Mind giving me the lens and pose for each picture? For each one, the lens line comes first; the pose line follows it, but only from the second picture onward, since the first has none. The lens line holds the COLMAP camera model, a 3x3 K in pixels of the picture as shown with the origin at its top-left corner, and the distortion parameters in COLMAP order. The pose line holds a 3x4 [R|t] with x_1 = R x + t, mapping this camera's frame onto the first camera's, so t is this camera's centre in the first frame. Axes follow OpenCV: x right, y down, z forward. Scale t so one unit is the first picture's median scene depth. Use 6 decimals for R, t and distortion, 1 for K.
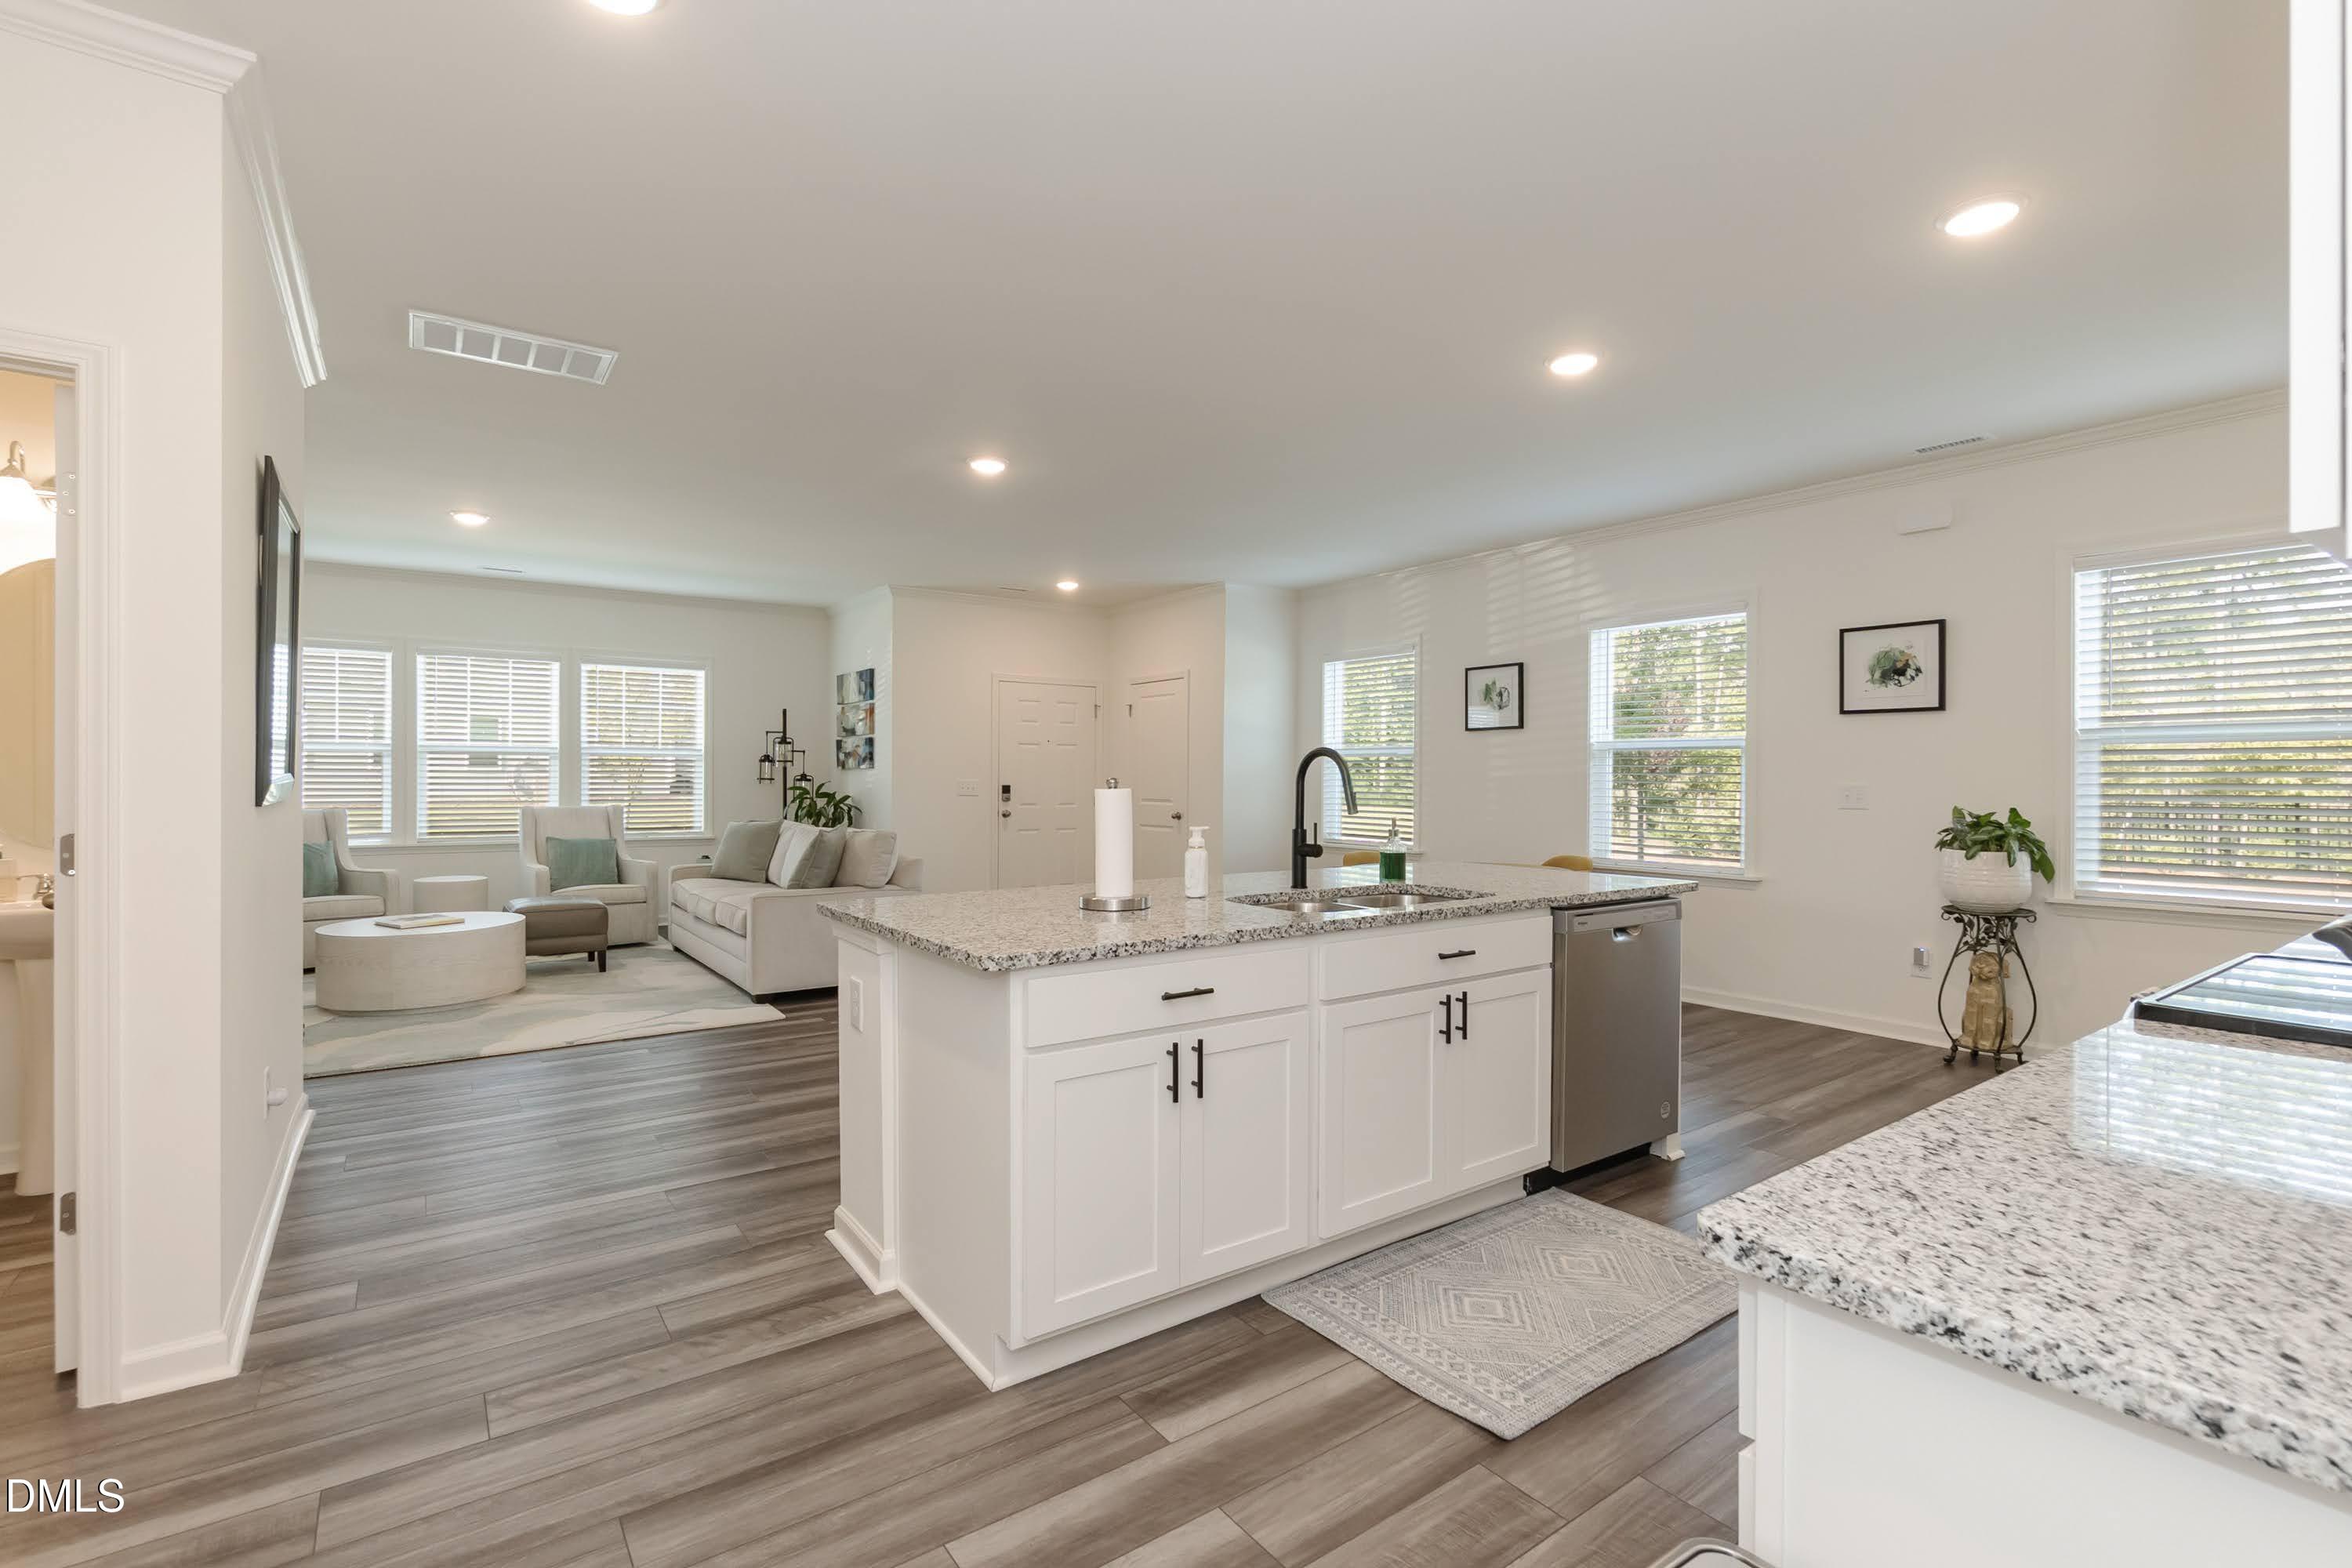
lens RADIAL K [[1017.6, 0, 1119.9], [0, 1017.6, 779.8], [0, 0, 1]] dist [-0.000830, -0.000061]
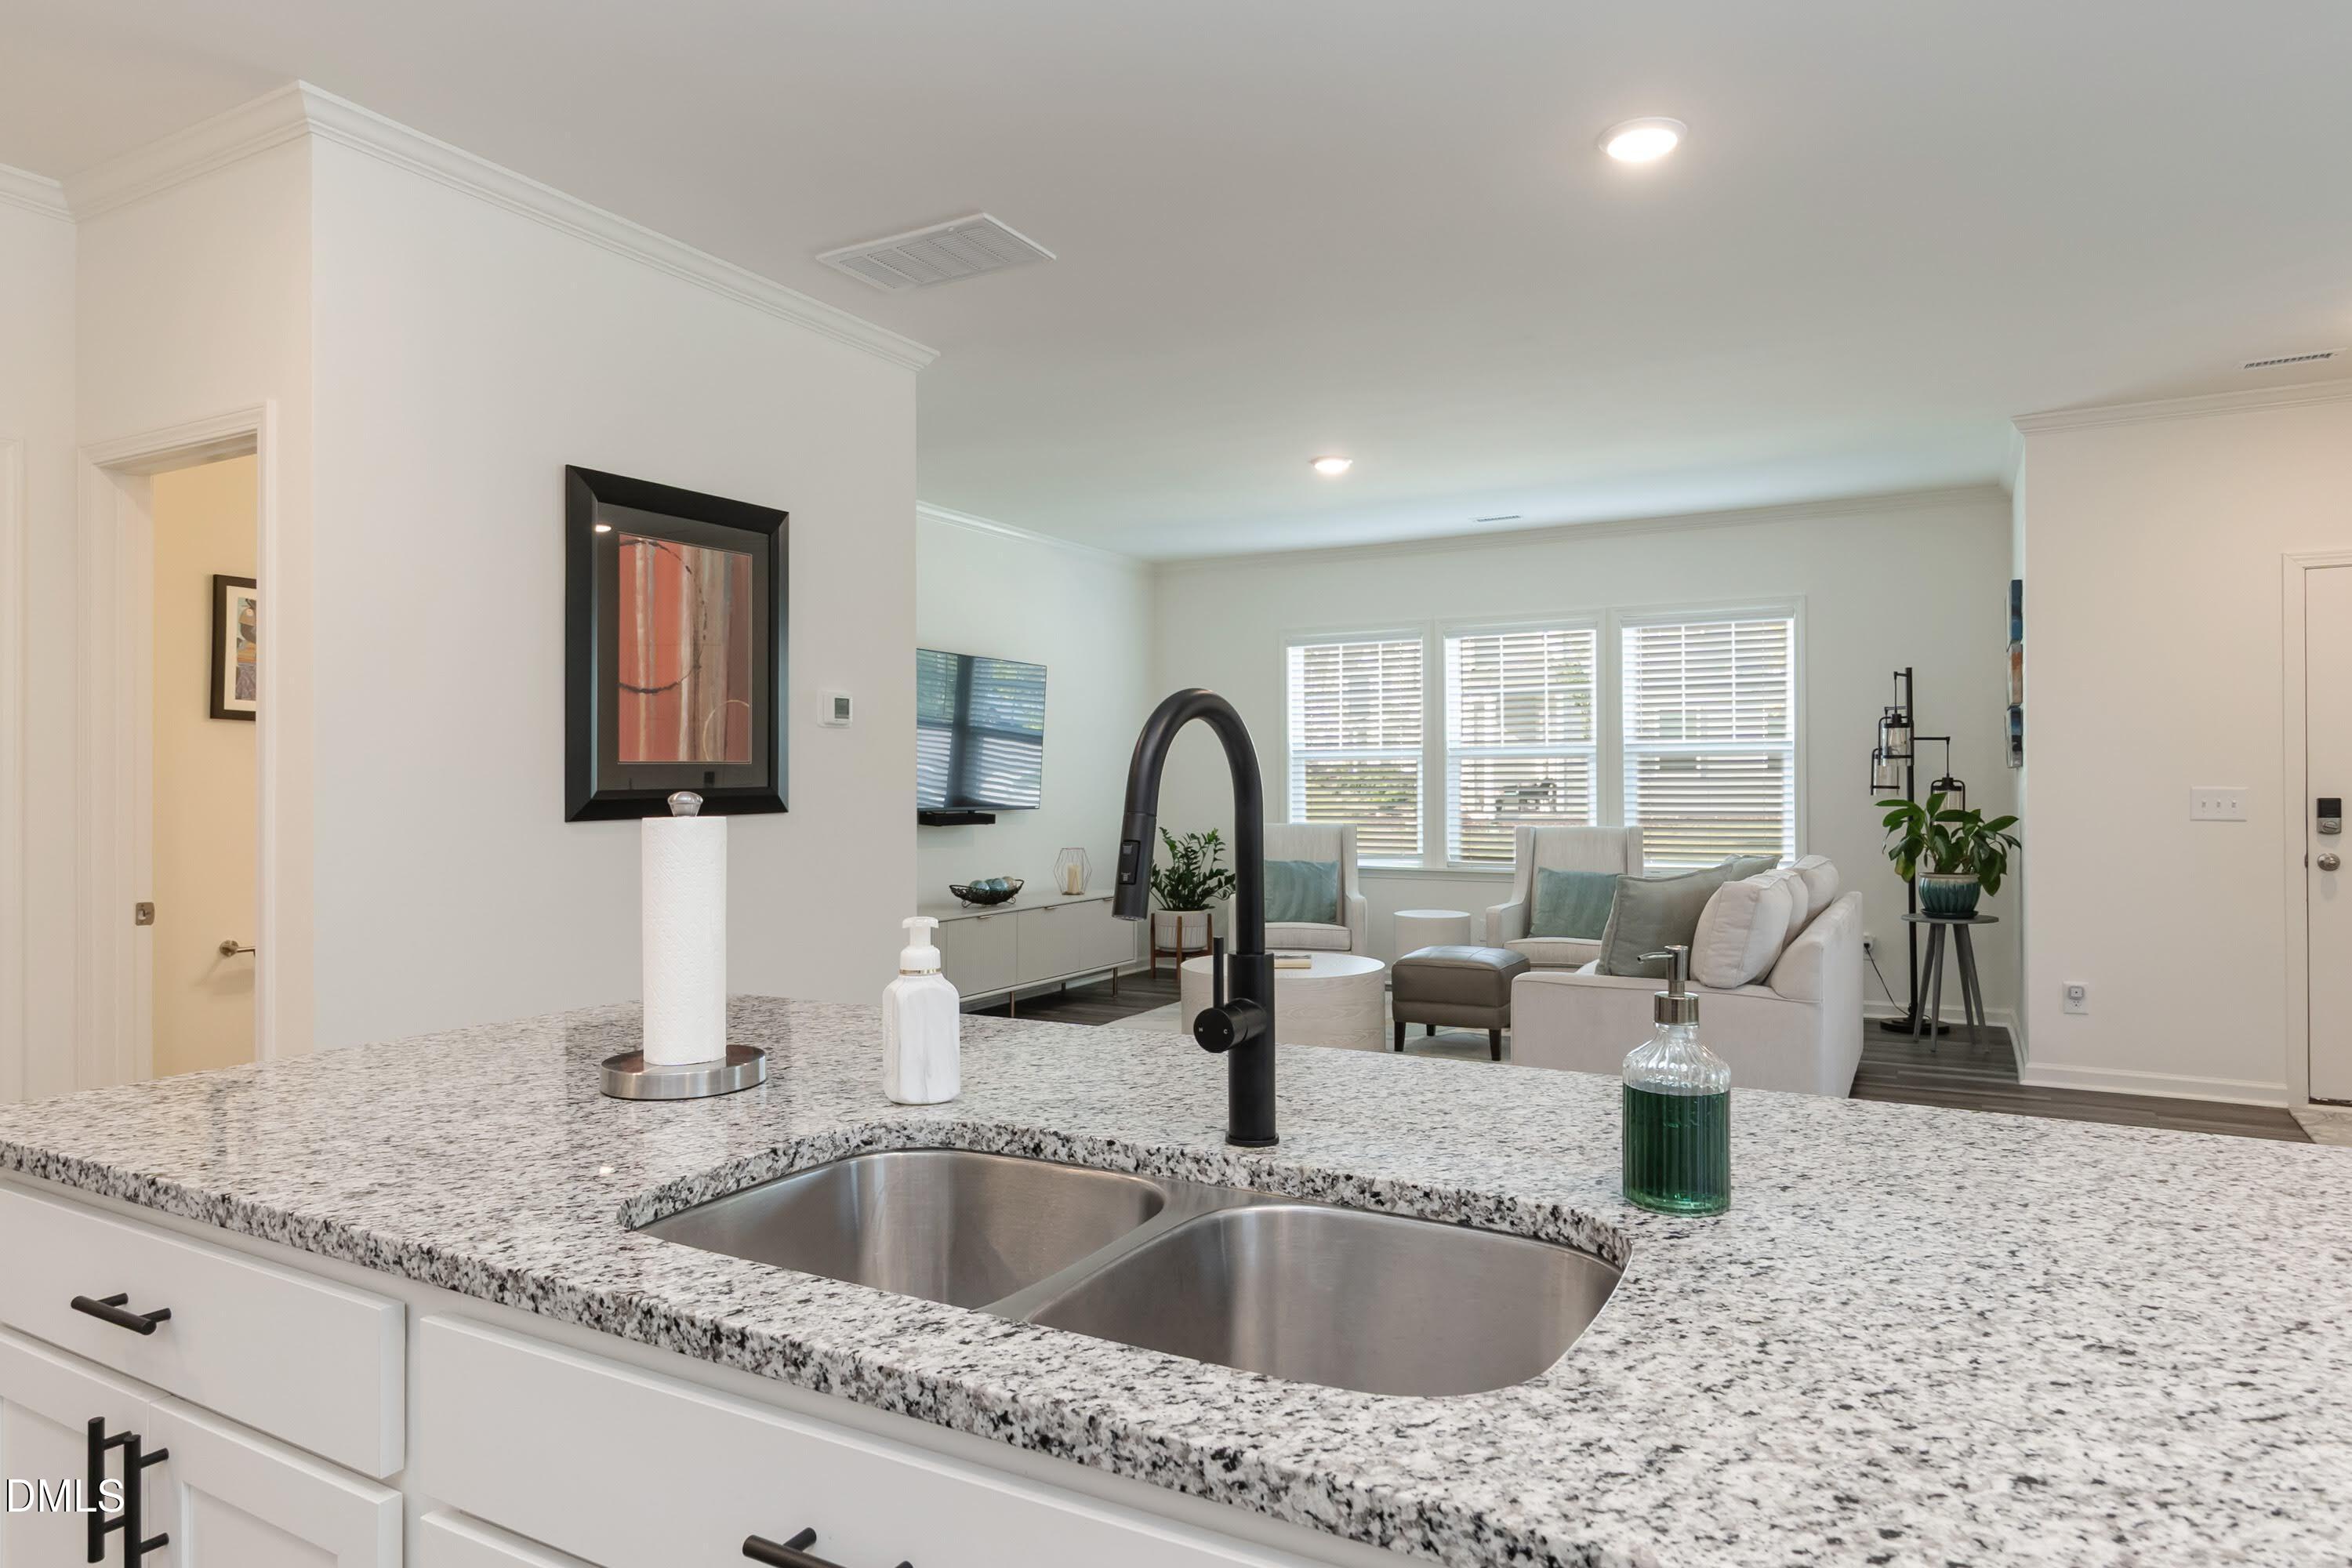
lens RADIAL K [[1391.2, 0, 1260.8], [0, 1391.2, 773.6], [0, 0, 1]] dist [0.002571, 0.000994]
pose [[0.485061, -0.012309, -0.874394, 0.558782], [0.004007, 0.999922, -0.011854, -0.001777], [0.874471, 0.002246, 0.485072, 0.805027]]
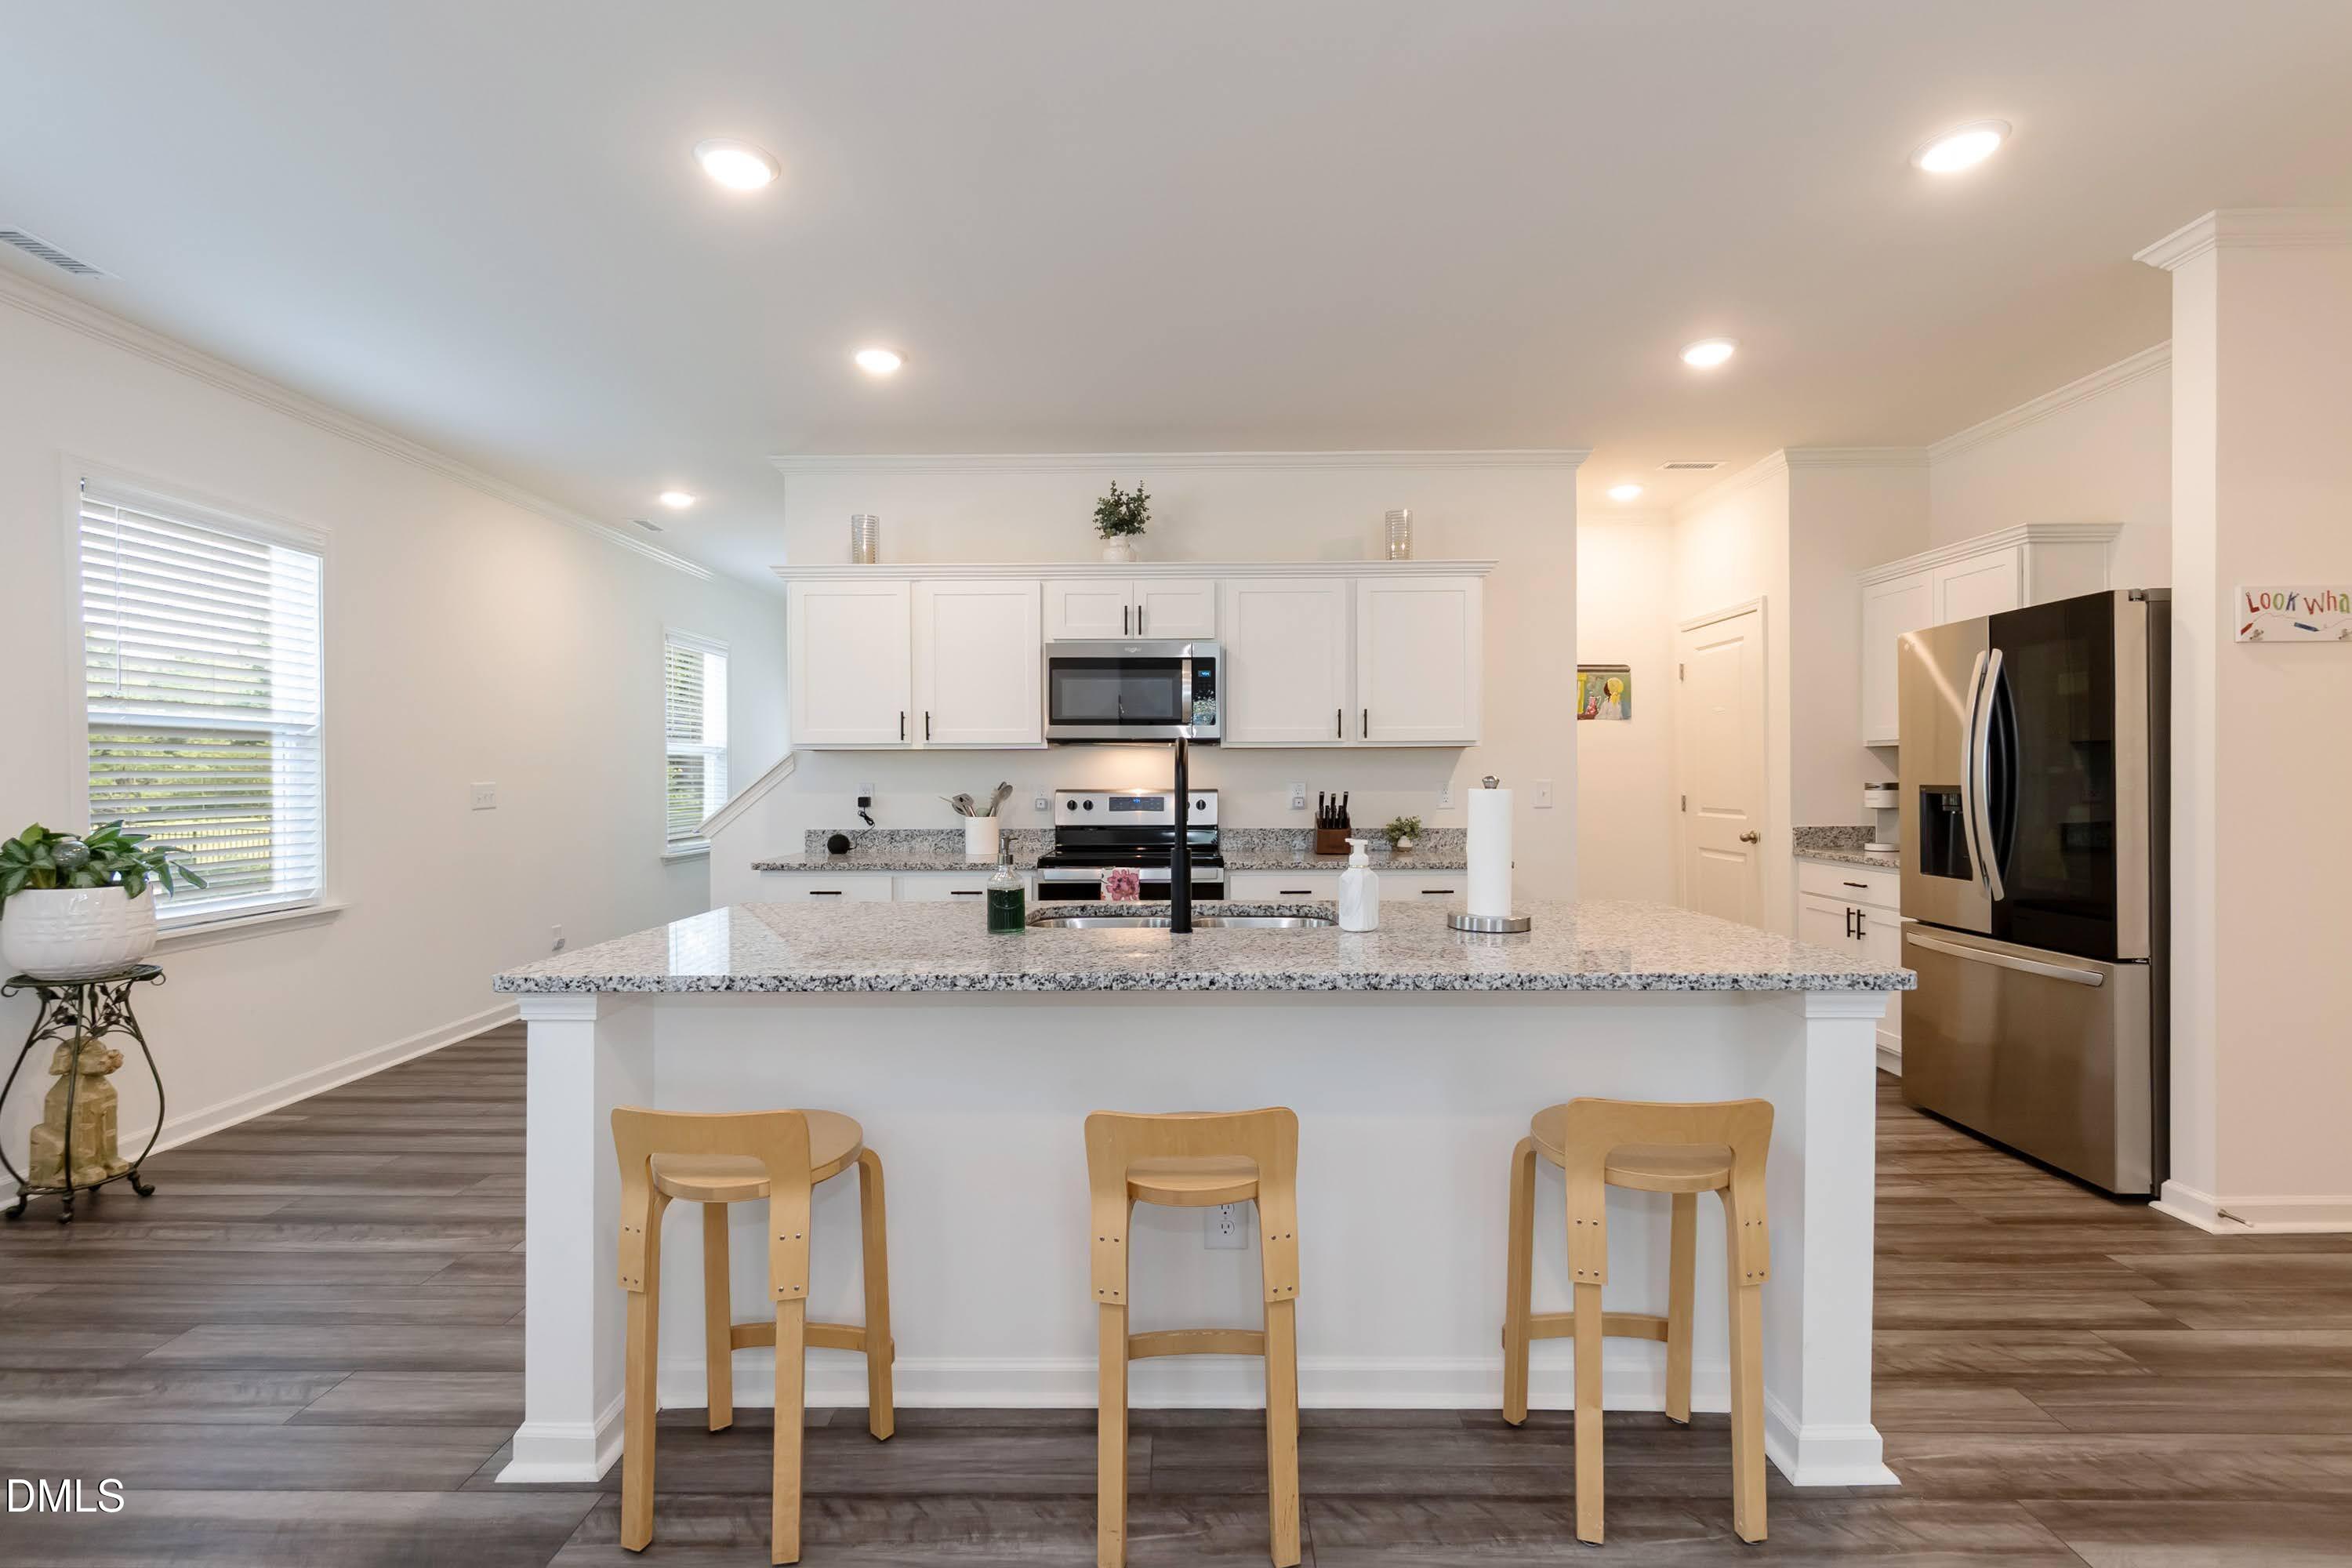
lens RADIAL K [[1025.0, 0, 1176.0], [0, 1025.0, 784.0], [0, 0, 1]] dist [0.023216, 0.000140]
pose [[-0.829886, -0.004145, 0.557917, -0.260648], [0.005060, 0.999875, 0.014955, -0.012166], [-0.557909, 0.015234, -0.829762, 1.655319]]
